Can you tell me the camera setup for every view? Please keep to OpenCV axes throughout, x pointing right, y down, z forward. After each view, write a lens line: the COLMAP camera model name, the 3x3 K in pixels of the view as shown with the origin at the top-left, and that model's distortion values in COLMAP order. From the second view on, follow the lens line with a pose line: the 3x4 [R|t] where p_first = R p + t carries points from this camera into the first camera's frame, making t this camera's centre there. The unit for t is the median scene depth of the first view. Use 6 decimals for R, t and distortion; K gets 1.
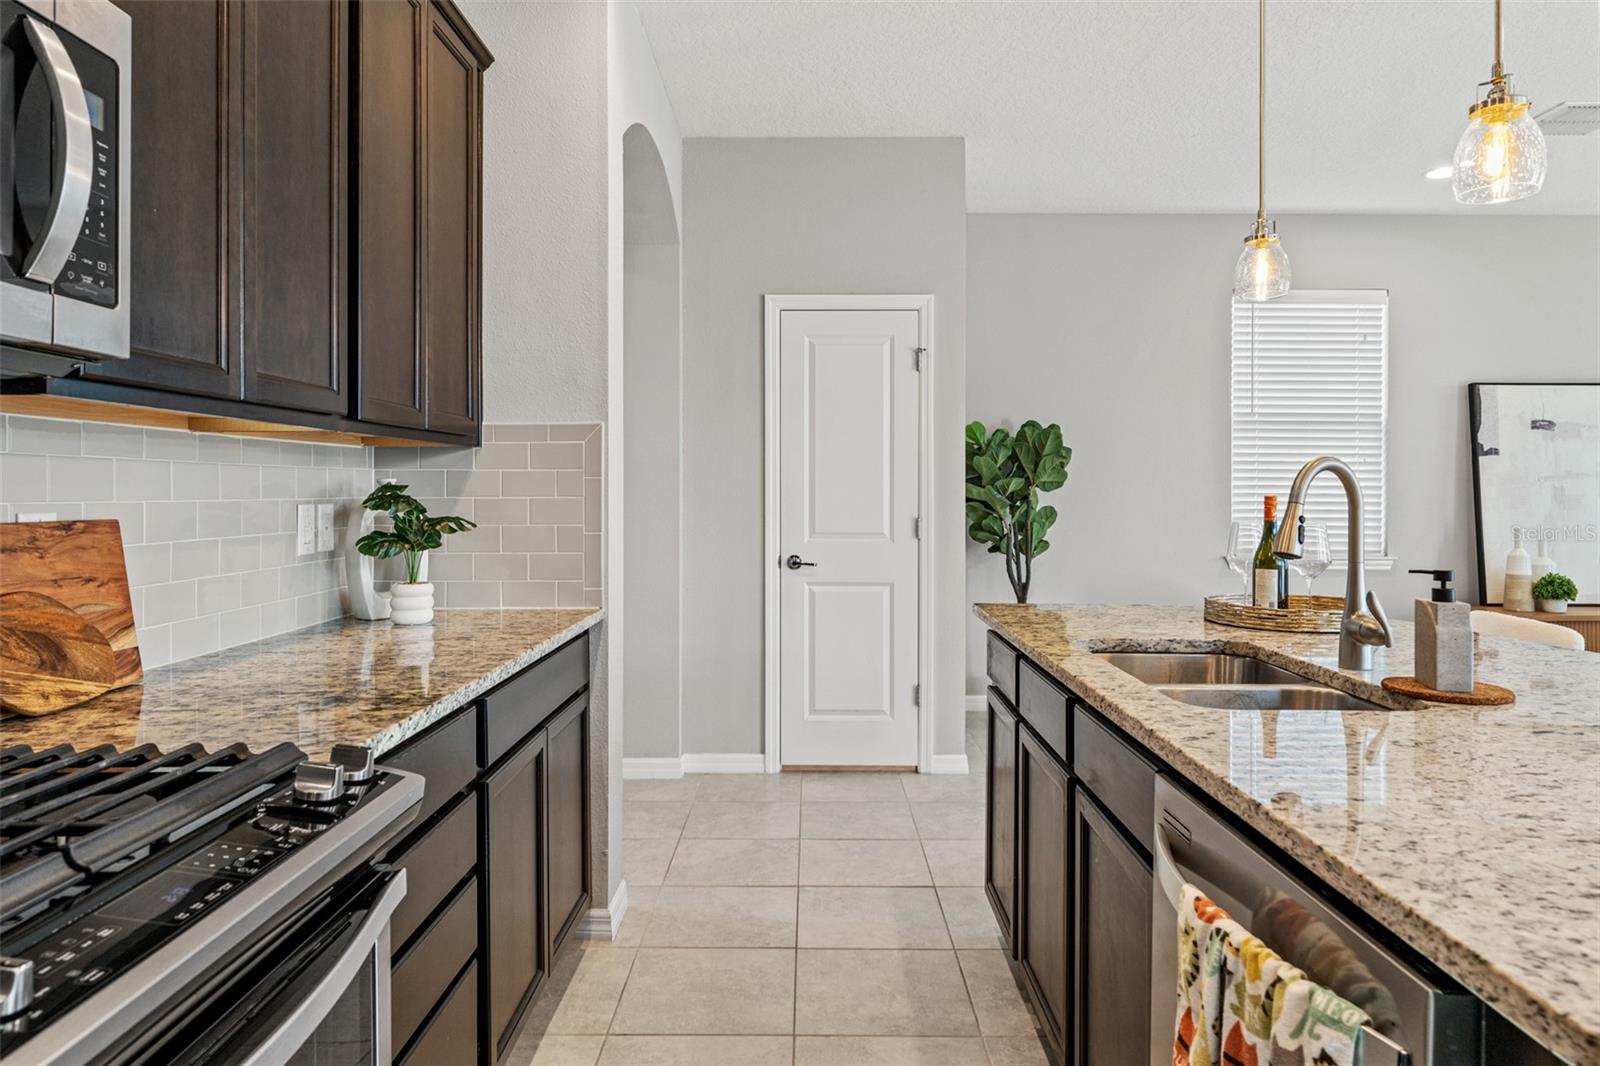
lens RADIAL K [[1000.2, 0, 804.5], [0, 1000.2, 496.8], [0, 0, 1]] dist [-0.000877, -0.001069]
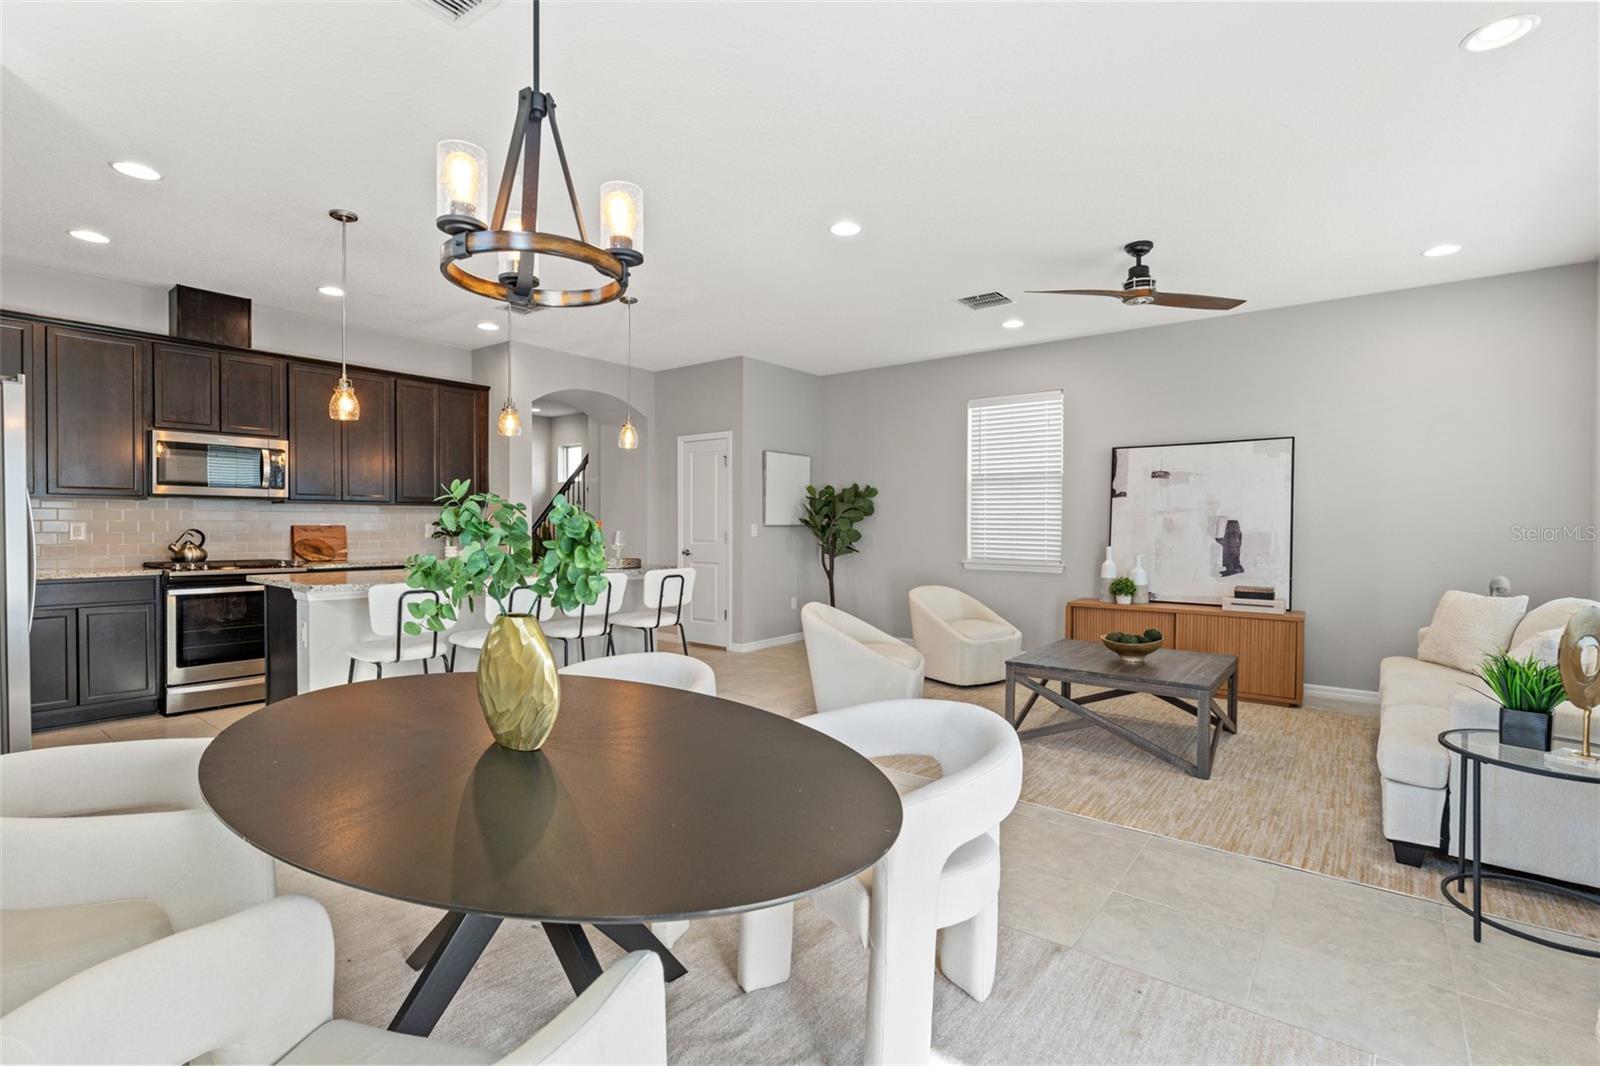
lens RADIAL K [[728.9, 0, 796.6], [0, 728.9, 536.5], [0, 0, 1]] dist [-0.002433, -0.000145]
pose [[0.790211, 0.011592, -0.612725, 1.007942], [-0.005602, 0.999916, 0.011692, 0.006597], [0.612809, -0.005806, 0.790209, -0.137166]]
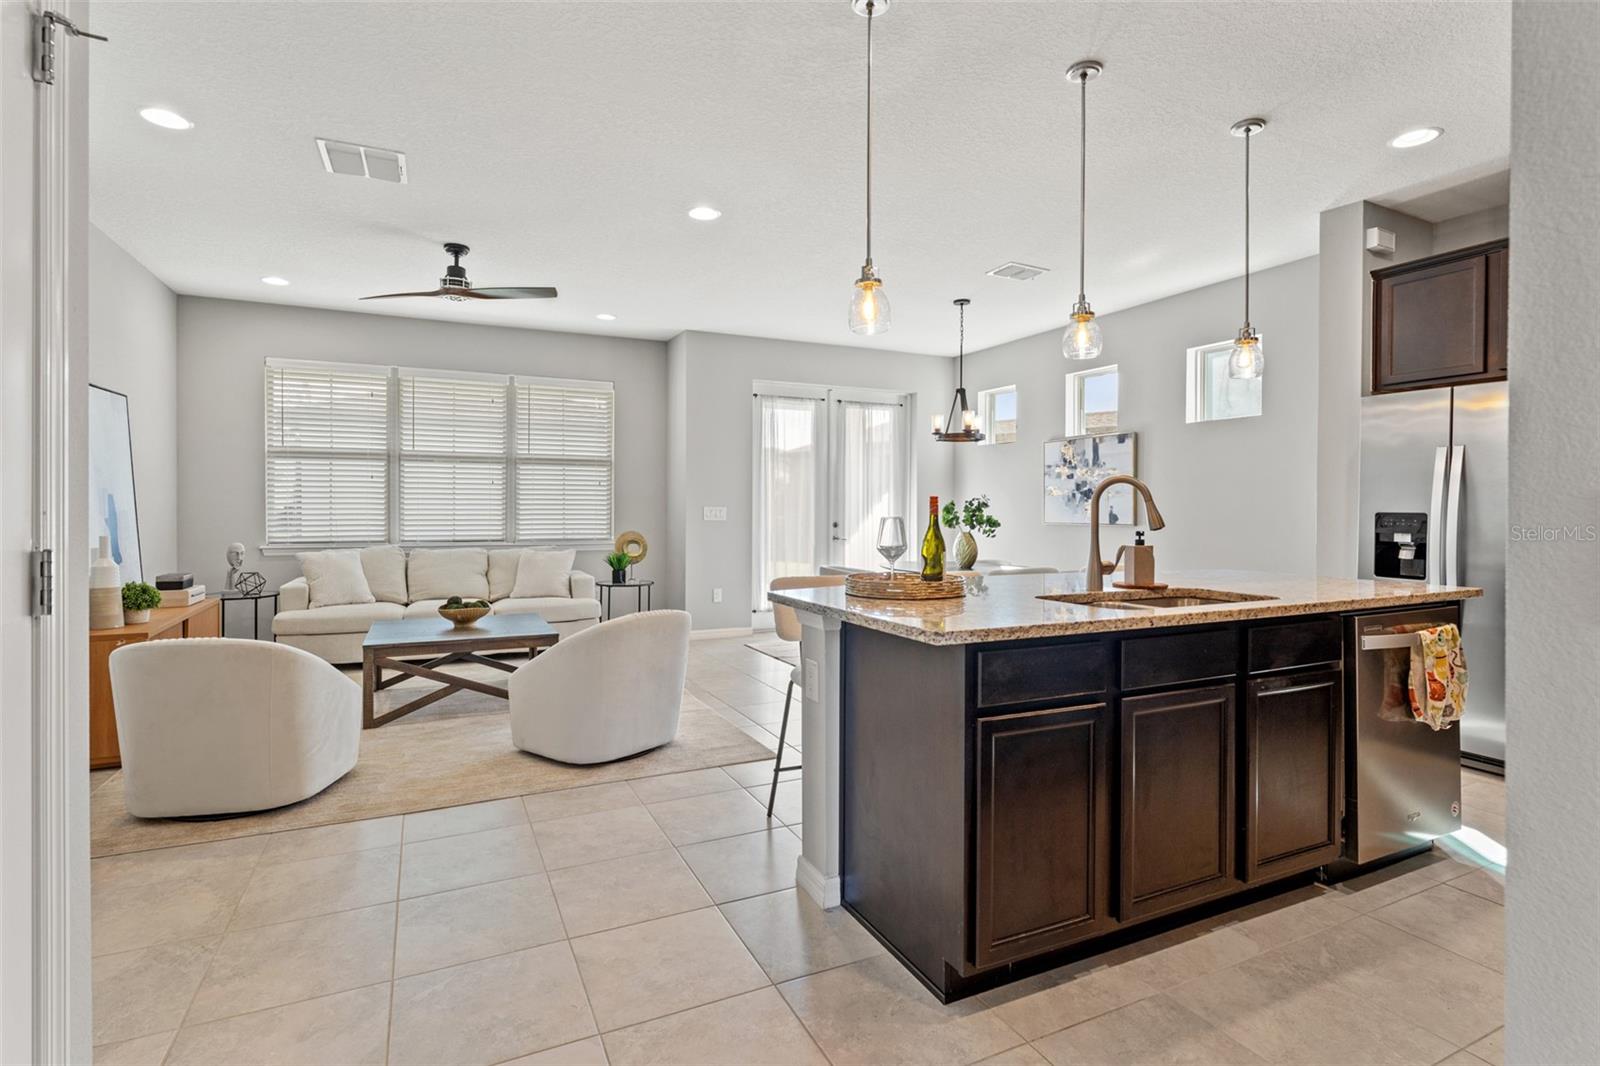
lens RADIAL K [[779.1, 0, 798.2], [0, 779.1, 518.4], [0, 0, 1]] dist [-0.000303, 0.000259]
pose [[-0.437568, -0.012805, 0.899094, -0.181328], [0.000825, 0.999892, 0.014642, 0.006316], [-0.899185, 0.007149, -0.437510, 0.747187]]
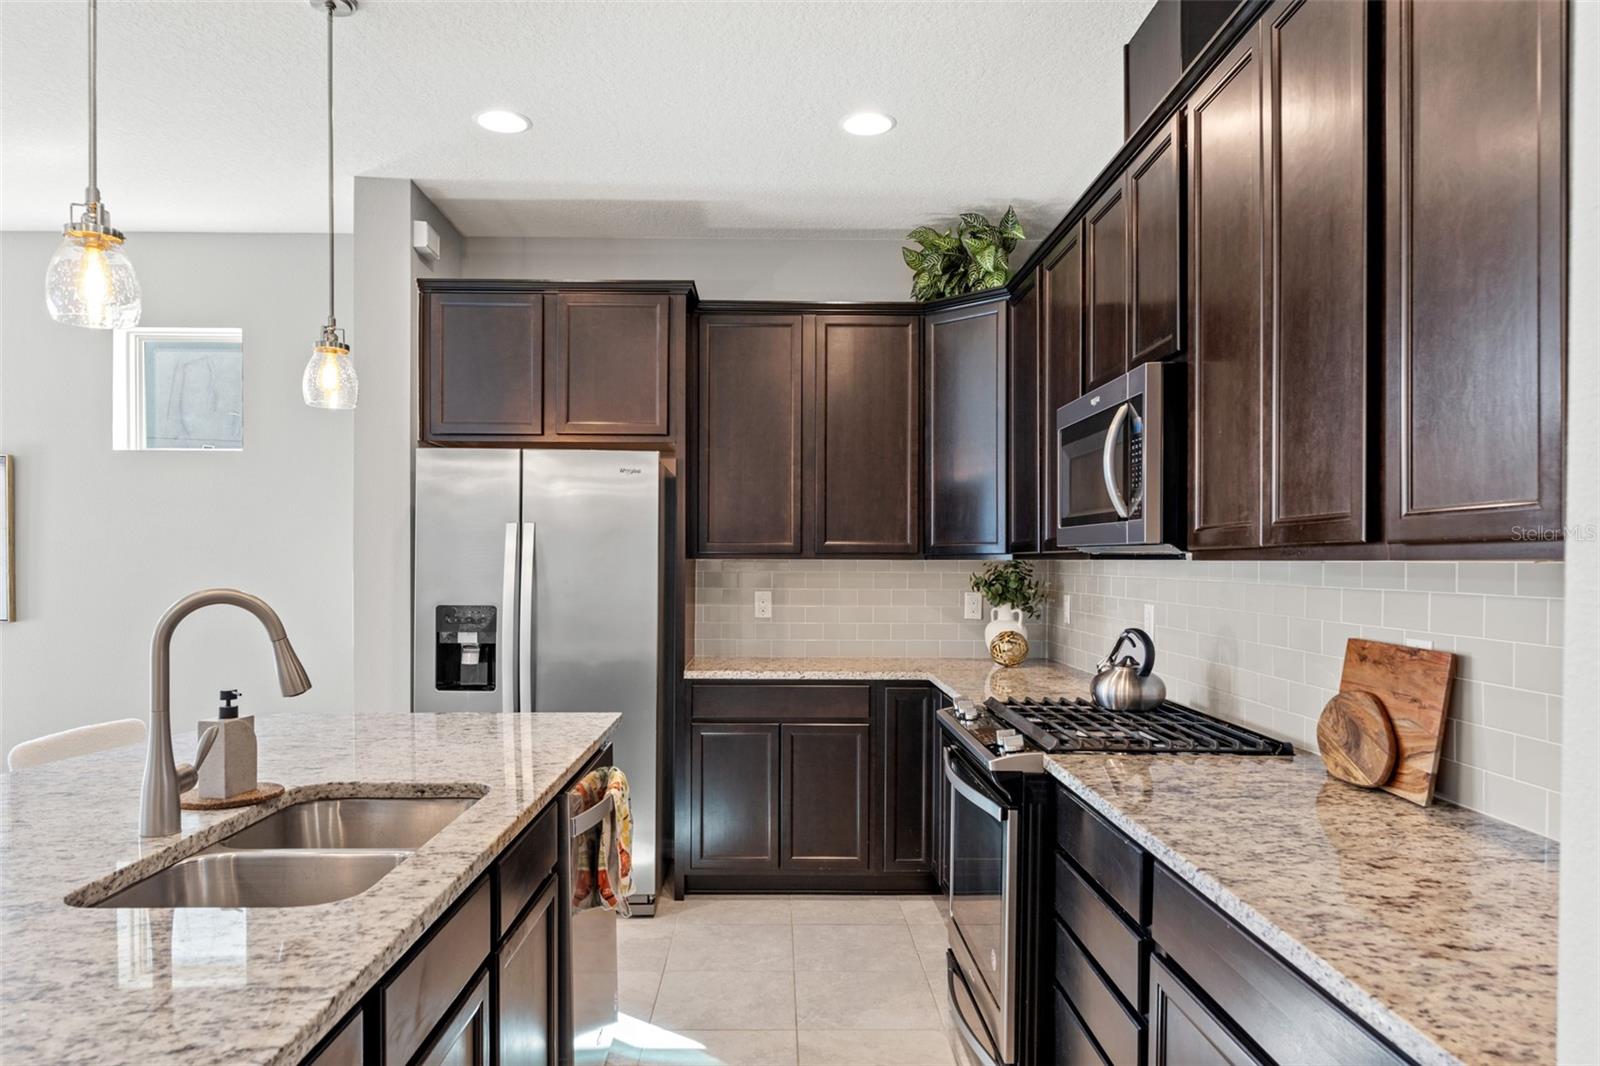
lens RADIAL K [[1041.2, 0, 800.8], [0, 1041.2, 580.0], [0, 0, 1]] dist [-0.001053, 0.000179]
pose [[-0.999921, -0.002095, -0.012373, 0.002258], [-0.002376, 0.999738, 0.022766, -0.024736], [0.012322, 0.022794, -0.999664, 0.668475]]
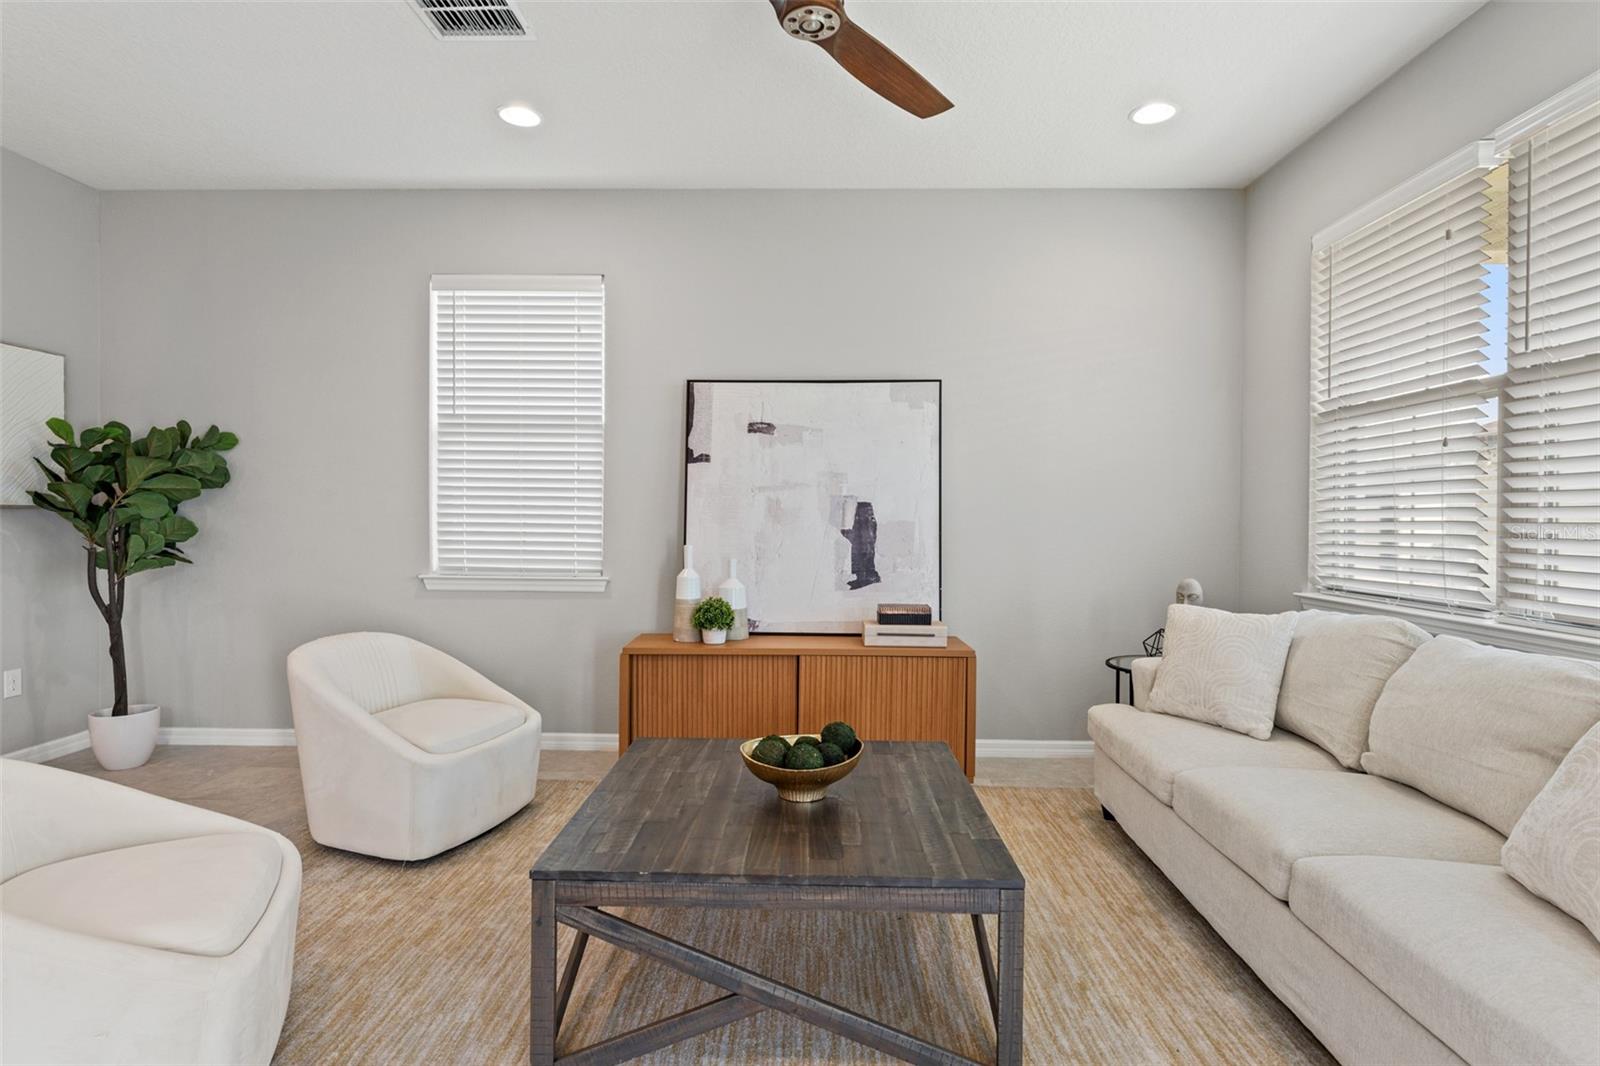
lens RADIAL K [[816.3, 0, 800.0], [0, 816.3, 533.0], [0, 0, 1]] dist [-0.003128, -0.000626]
pose [[0.999858, 0.006958, -0.015328, 0.819691], [-0.006761, 0.999894, 0.012865, 0.011200], [0.015416, -0.012759, 0.999800, 0.296775]]
